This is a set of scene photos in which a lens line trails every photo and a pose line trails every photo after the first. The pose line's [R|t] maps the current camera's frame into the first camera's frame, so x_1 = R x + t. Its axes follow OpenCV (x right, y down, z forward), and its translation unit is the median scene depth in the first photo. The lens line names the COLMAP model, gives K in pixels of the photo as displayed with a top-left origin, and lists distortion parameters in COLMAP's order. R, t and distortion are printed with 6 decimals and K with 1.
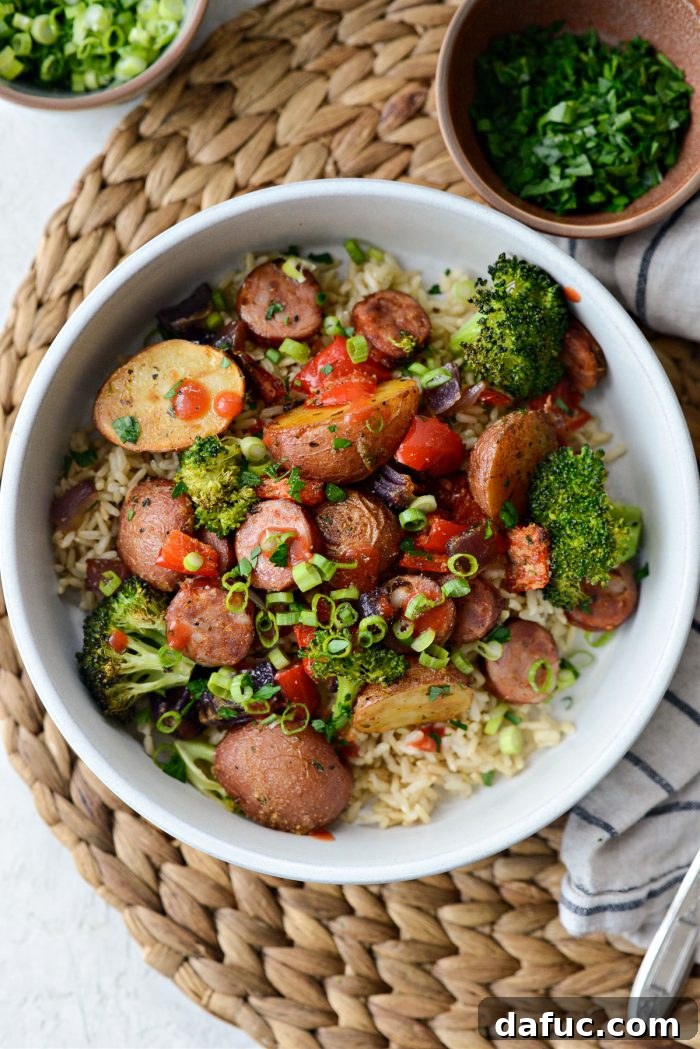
lens RADIAL K [[1502.2, 0, 350.0], [0, 1502.2, 524.8], [0, 0, 1]] dist [-0.081008, 0.000000]
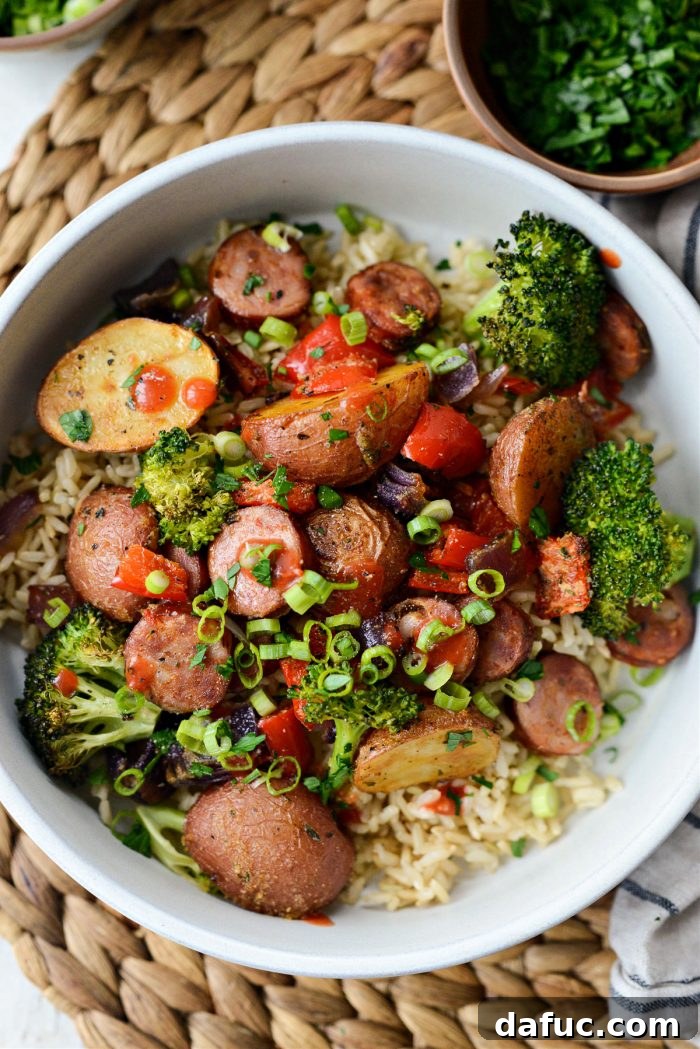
lens RADIAL K [[1502.2, 0, 343.1], [0, 1502.2, 558.1], [0, 0, 1]] dist [-0.081008, 0.000000]
pose [[0.999846, -0.011947, 0.012853, -0.013080], [0.012616, 0.998499, -0.053301, 0.054195], [-0.012197, 0.053455, 0.998496, 0.174601]]
